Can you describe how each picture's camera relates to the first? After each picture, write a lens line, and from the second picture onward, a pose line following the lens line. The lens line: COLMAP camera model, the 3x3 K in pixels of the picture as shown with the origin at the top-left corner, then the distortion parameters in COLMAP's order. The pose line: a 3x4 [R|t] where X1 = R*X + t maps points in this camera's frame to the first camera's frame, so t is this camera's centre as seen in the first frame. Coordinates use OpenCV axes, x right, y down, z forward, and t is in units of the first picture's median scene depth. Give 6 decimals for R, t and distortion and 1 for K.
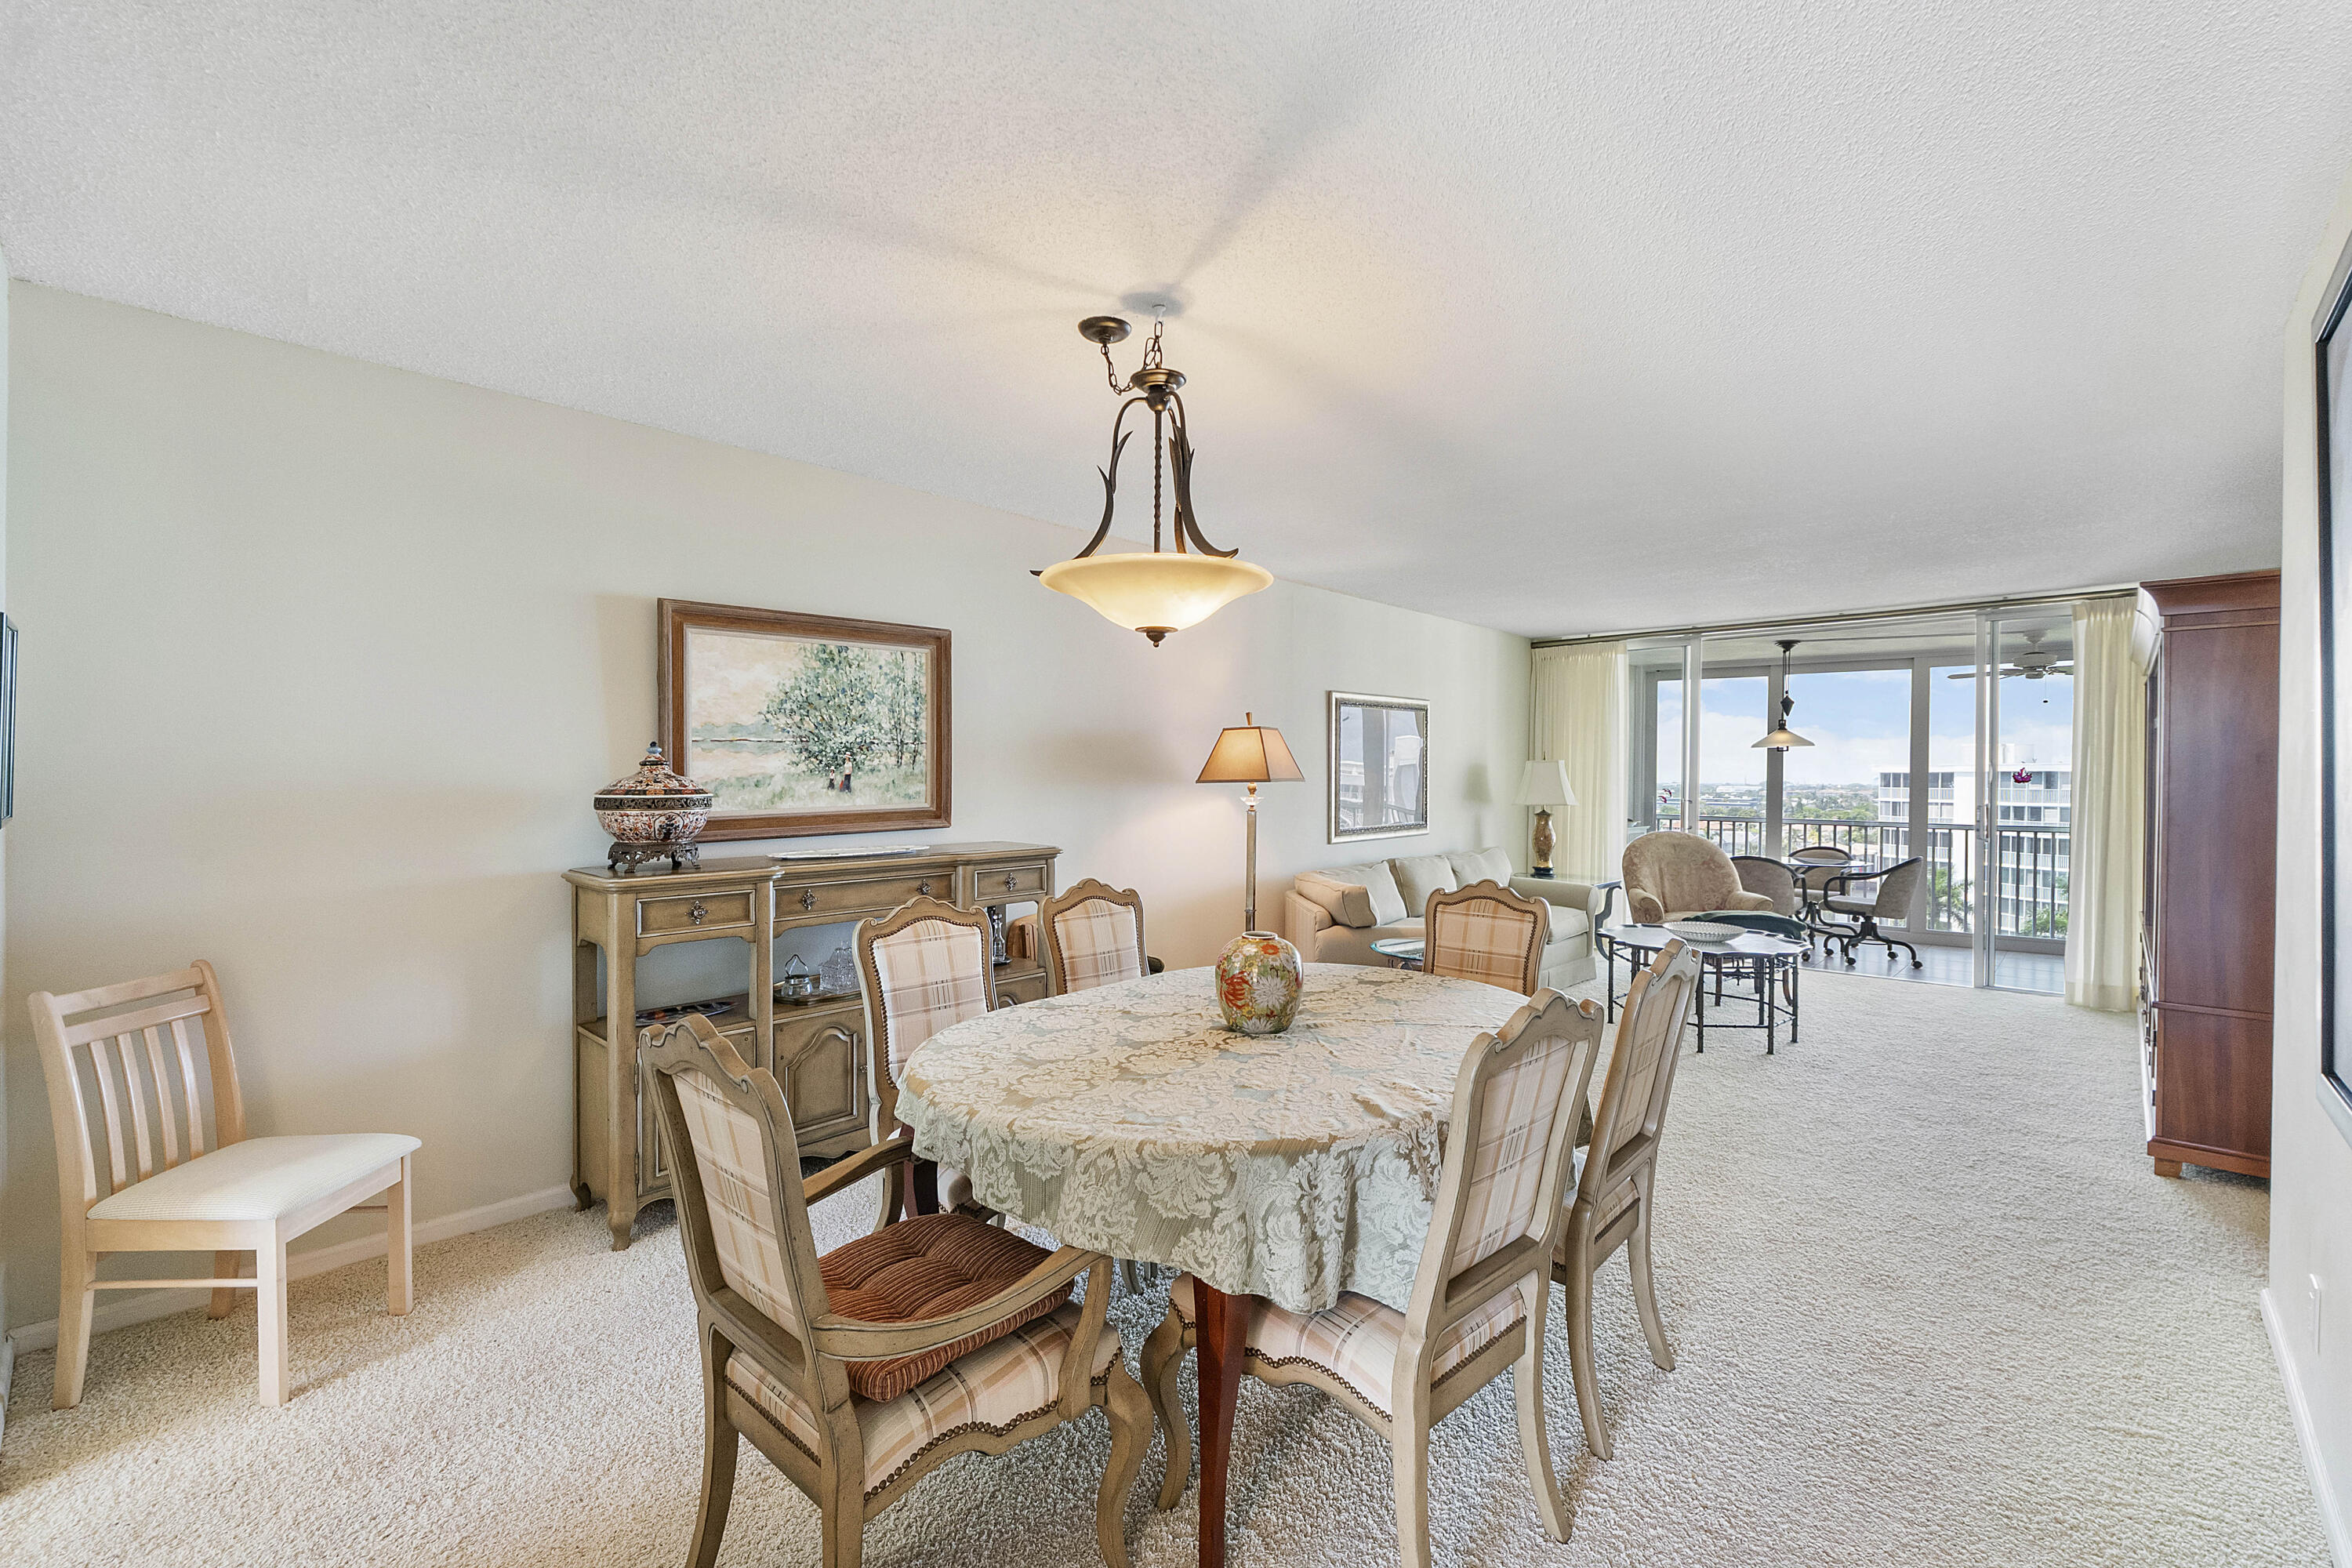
lens RADIAL K [[995.9, 0, 1174.9], [0, 995.9, 787.6], [0, 0, 1]] dist [-0.018133, -0.000701]
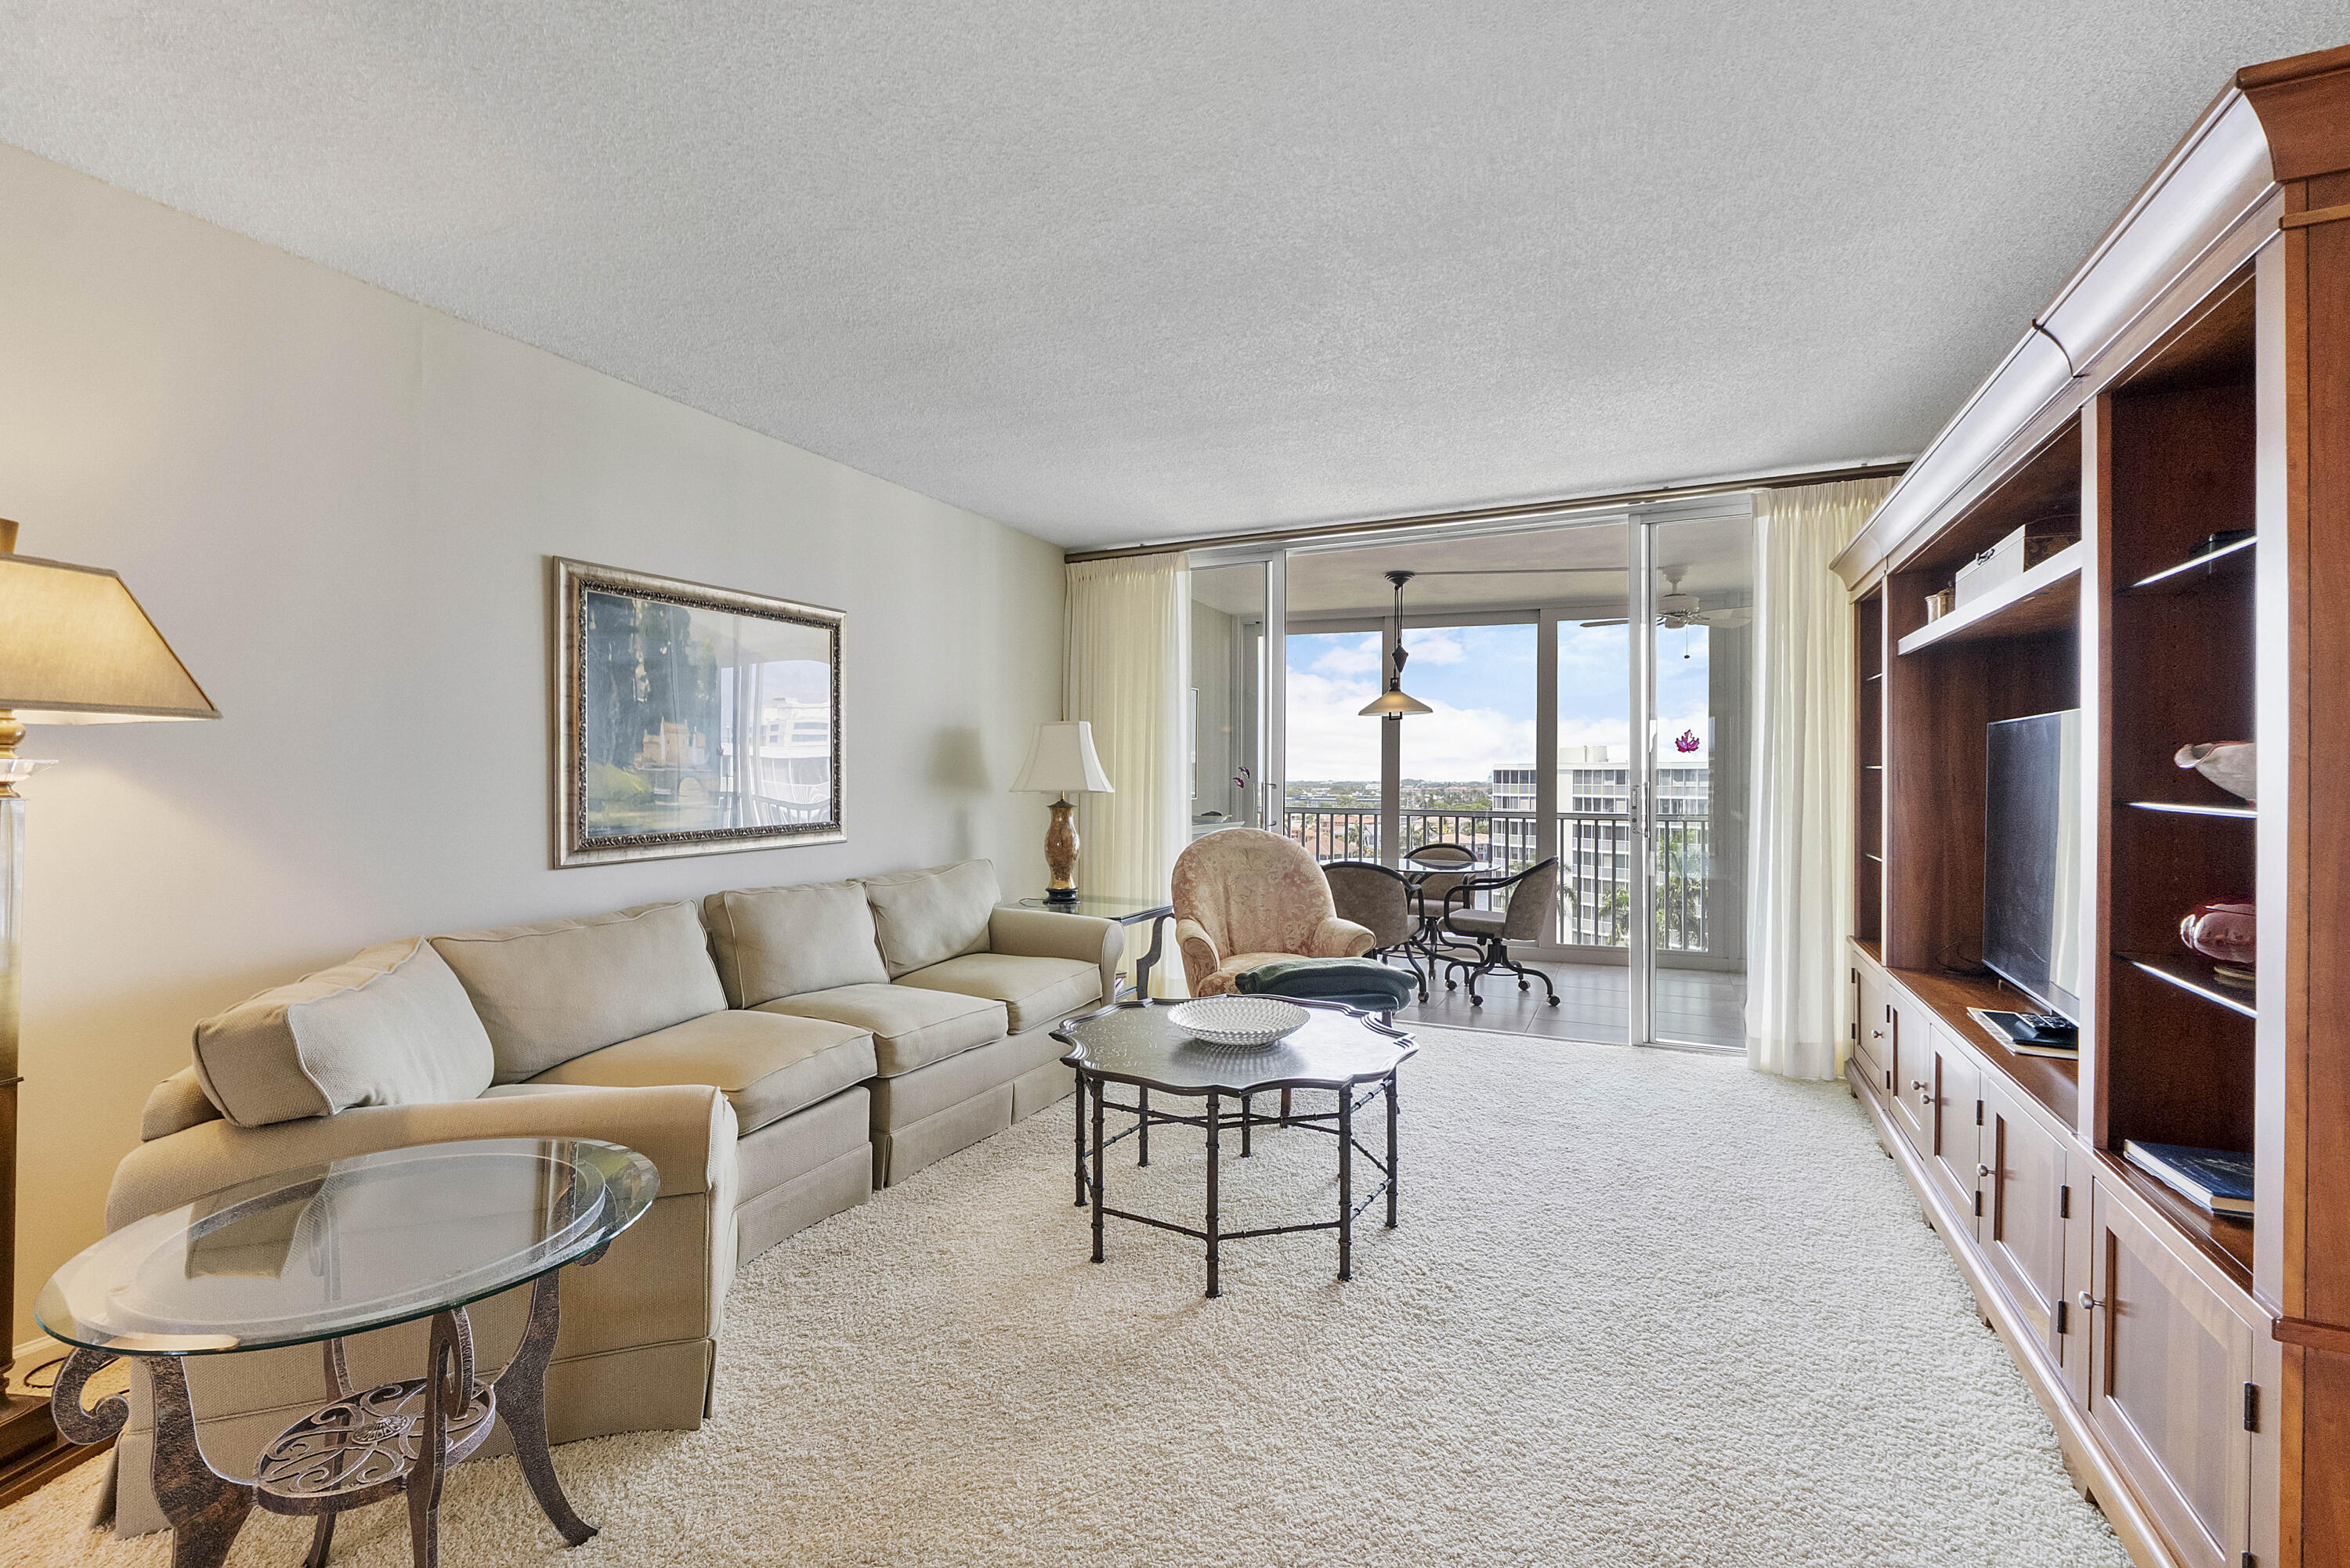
lens RADIAL K [[995.0, 0, 1190.2], [0, 995.0, 774.7], [0, 0, 1]] dist [-0.018133, -0.000701]
pose [[0.947530, -0.001830, 0.319662, 0.236950], [0.005794, 0.999918, -0.011450, 0.013738], [-0.319615, 0.012701, 0.947462, 0.351432]]
